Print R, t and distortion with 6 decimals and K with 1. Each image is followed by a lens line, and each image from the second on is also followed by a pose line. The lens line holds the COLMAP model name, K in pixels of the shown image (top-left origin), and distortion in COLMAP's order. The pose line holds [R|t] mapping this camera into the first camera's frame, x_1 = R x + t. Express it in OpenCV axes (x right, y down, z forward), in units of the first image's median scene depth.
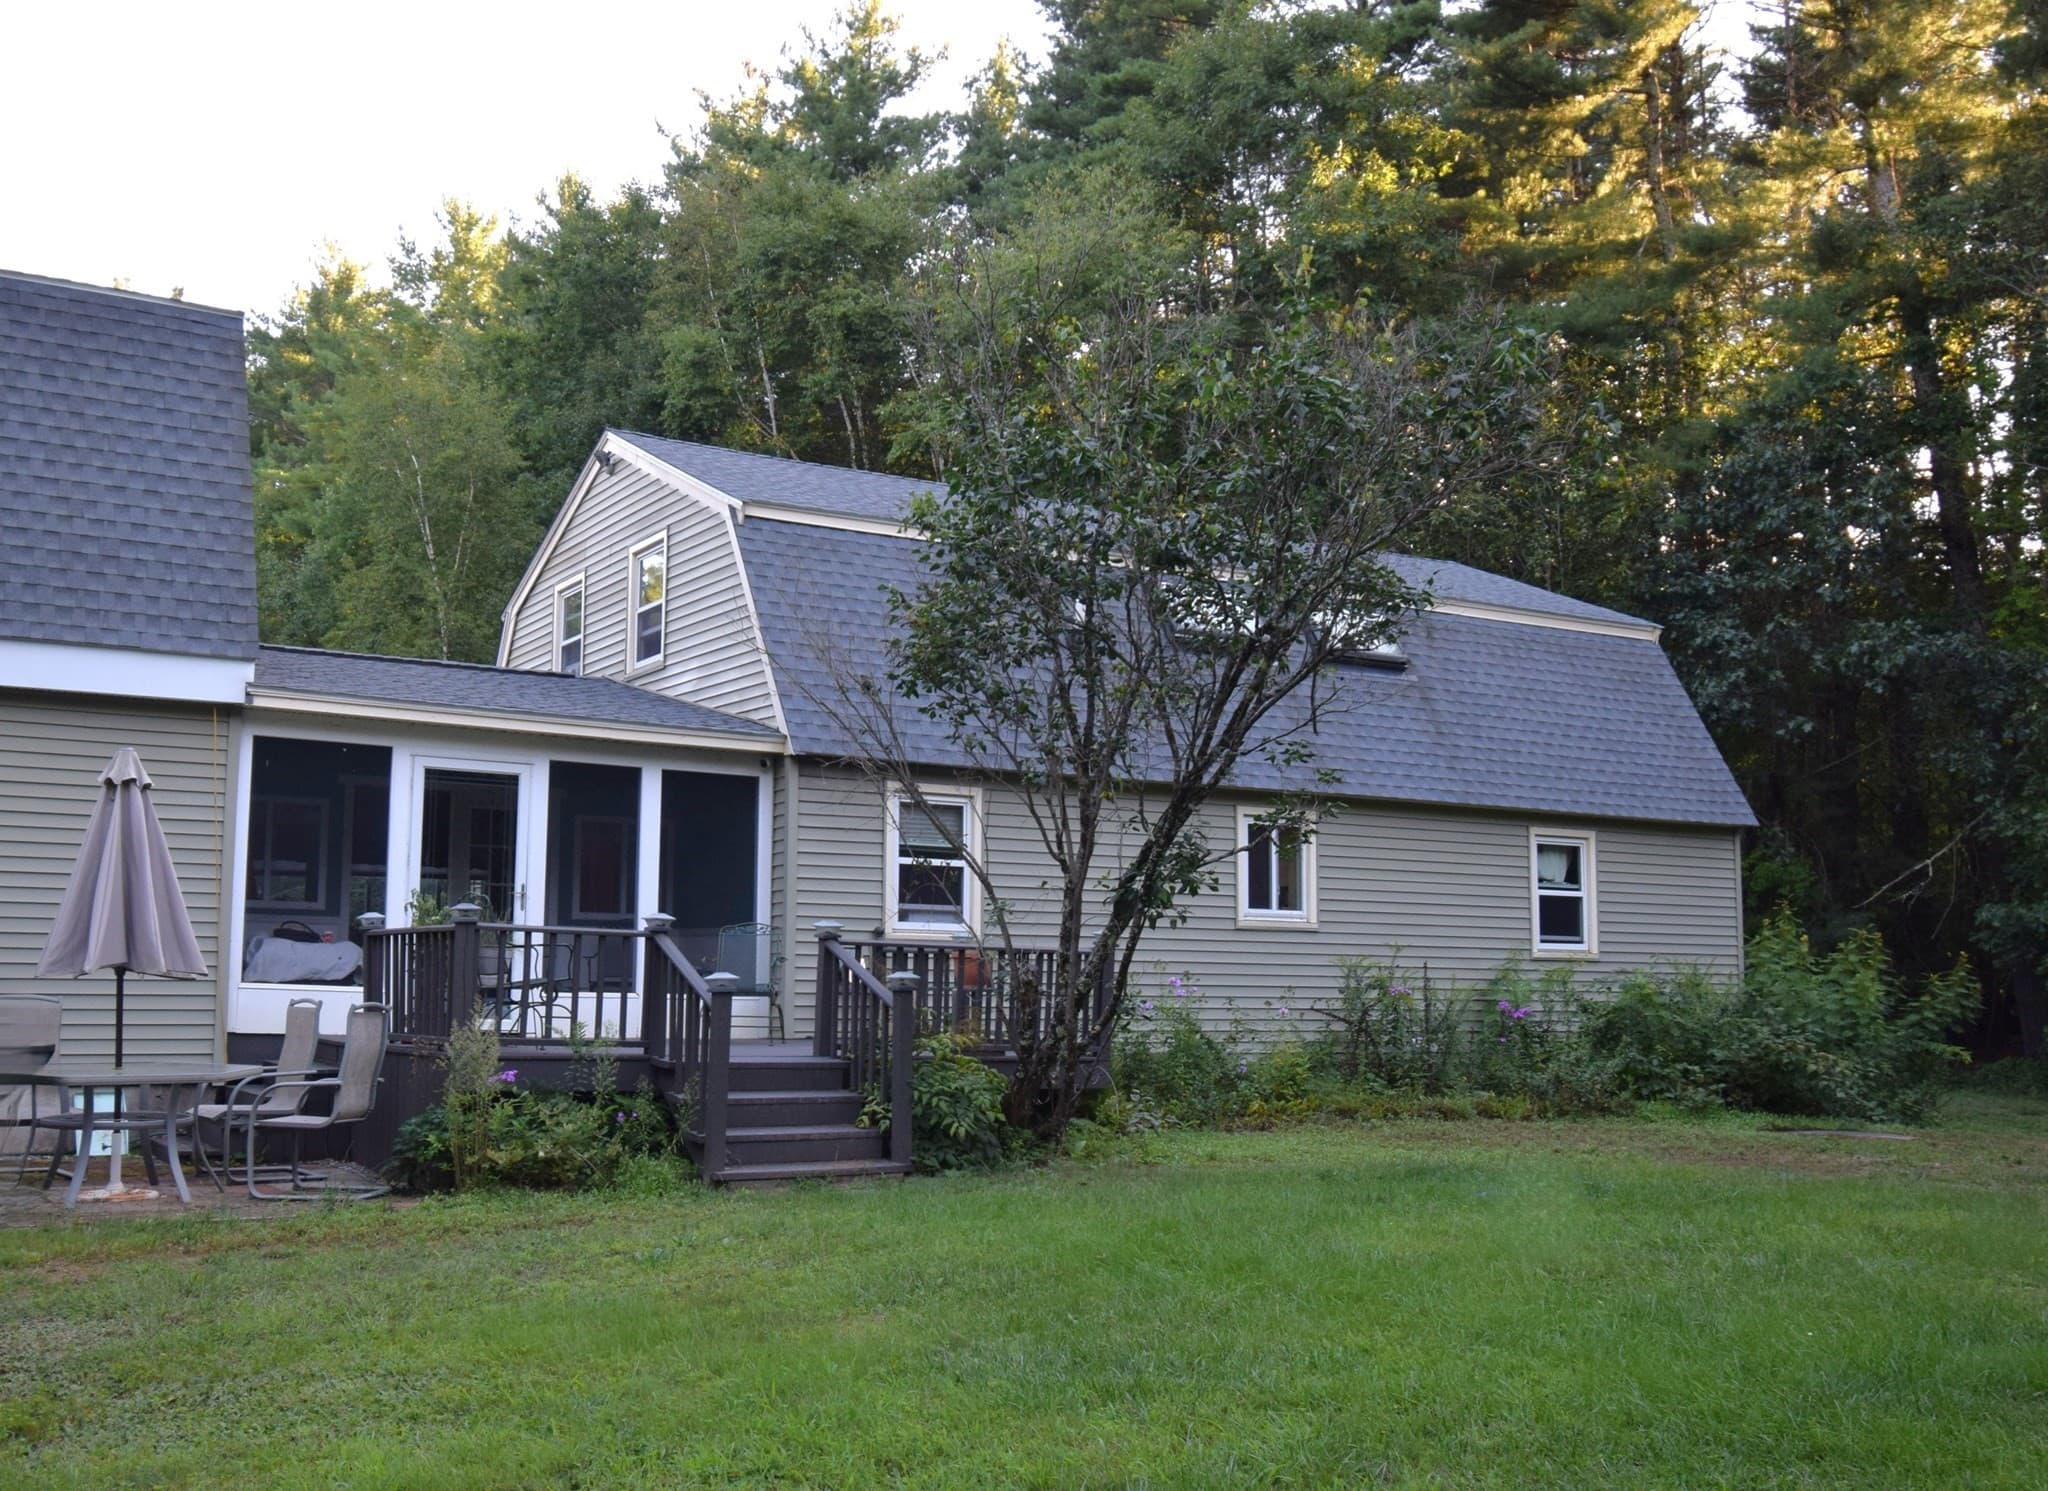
lens RADIAL K [[1810.1, 0, 1024.0], [0, 1810.1, 745.5], [0, 0, 1]] dist [-0.105847, -0.001540]
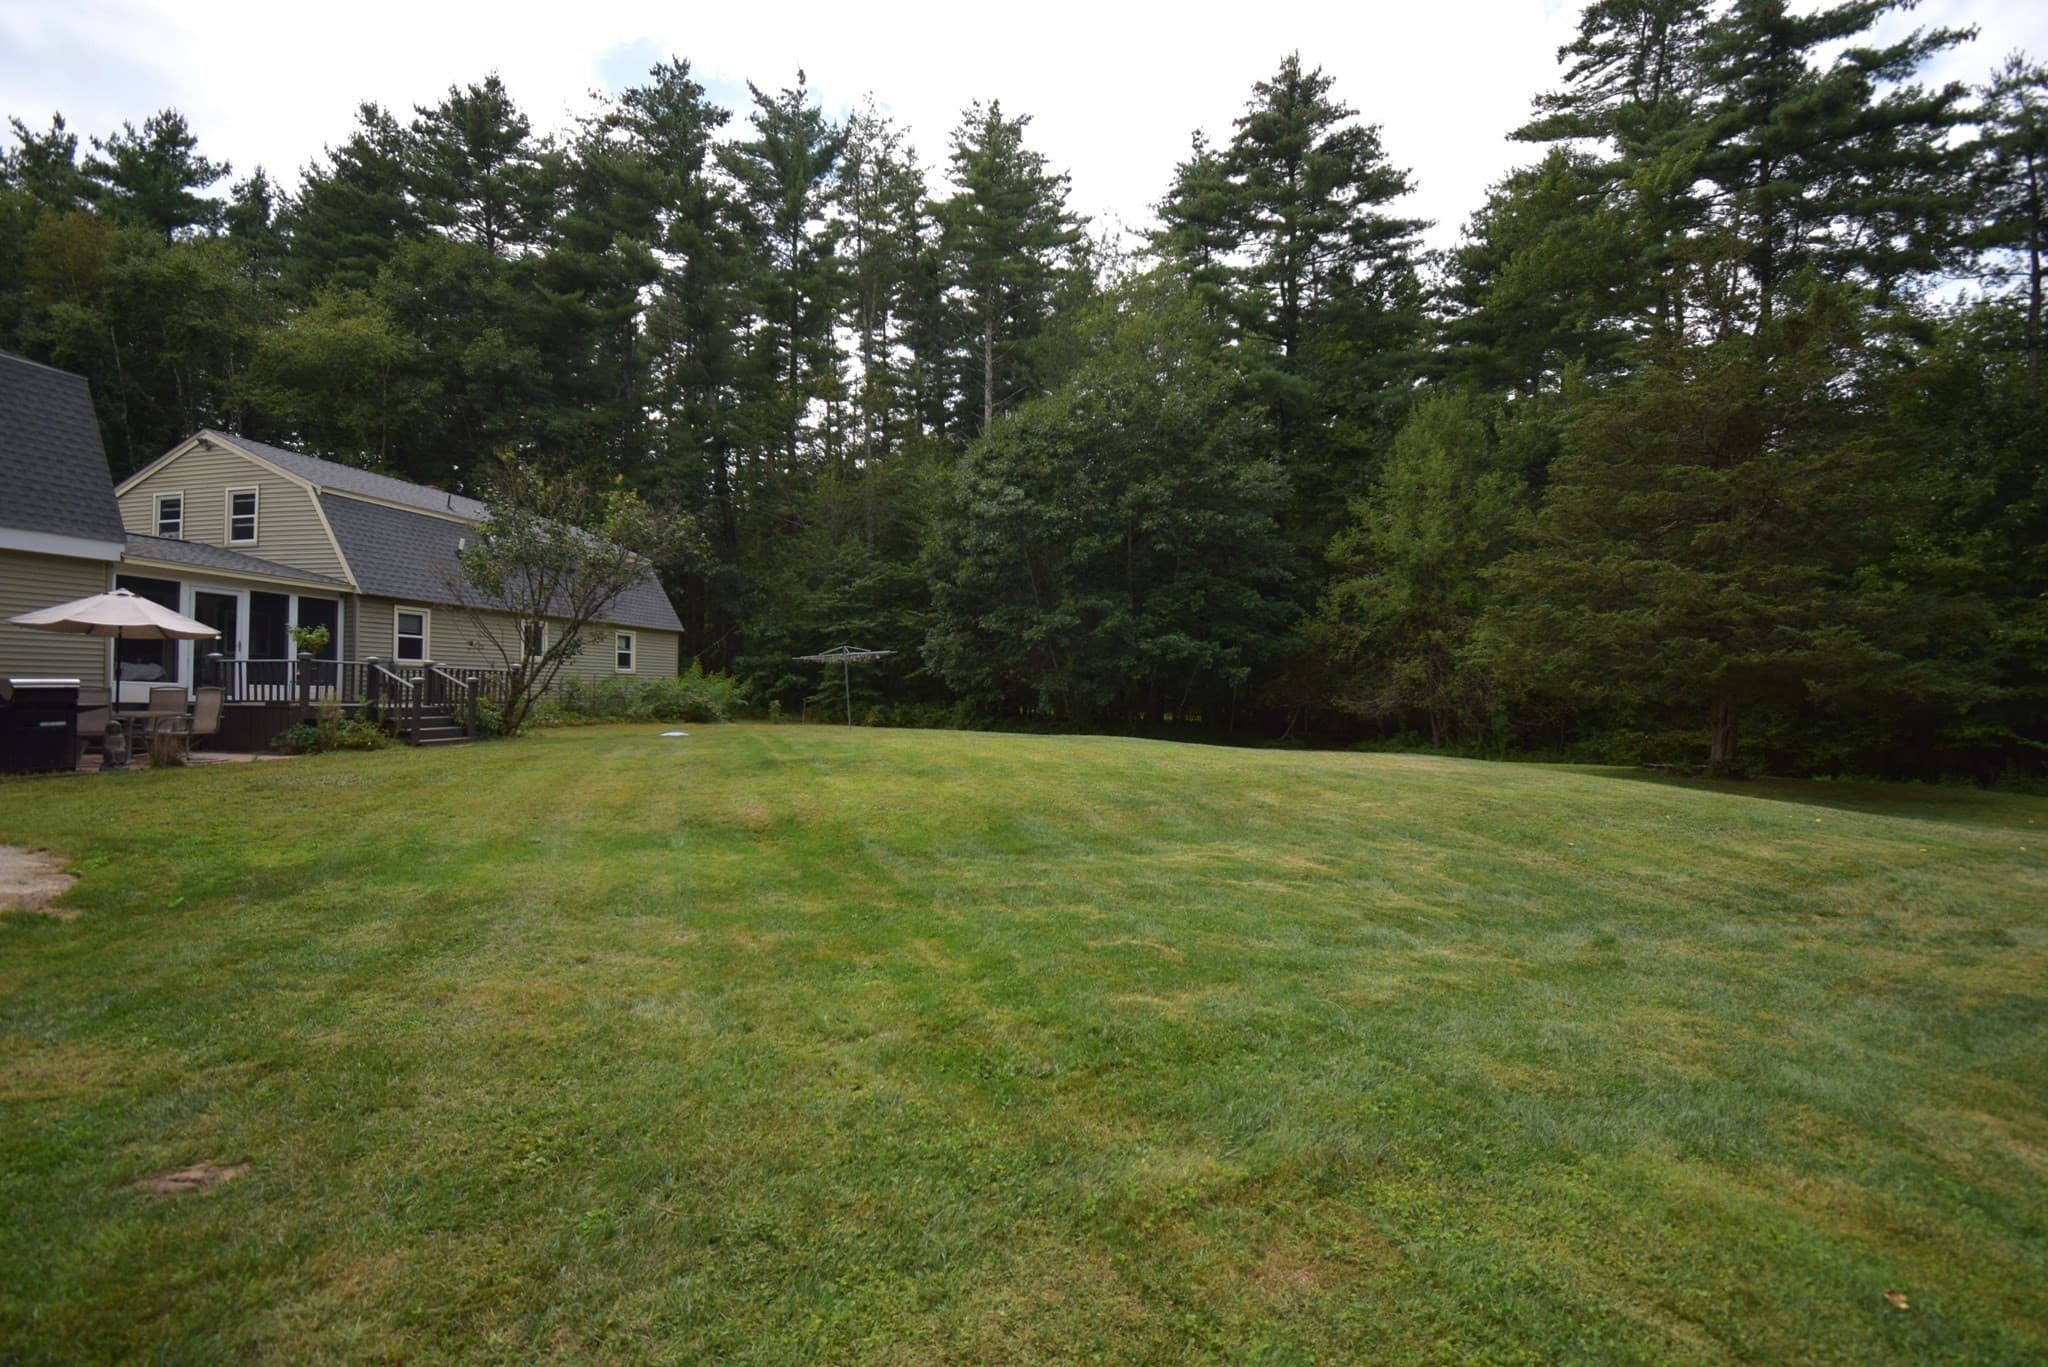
lens RADIAL K [[1026.3, 0, 1024.0], [0, 1026.3, 683.5], [0, 0, 1]] dist [-0.001078, -0.000364]
pose [[0.650269, -0.004147, 0.759693, -0.588463], [-0.092717, 0.992077, 0.084778, -0.075300], [-0.754025, -0.125565, 0.644732, -0.636772]]
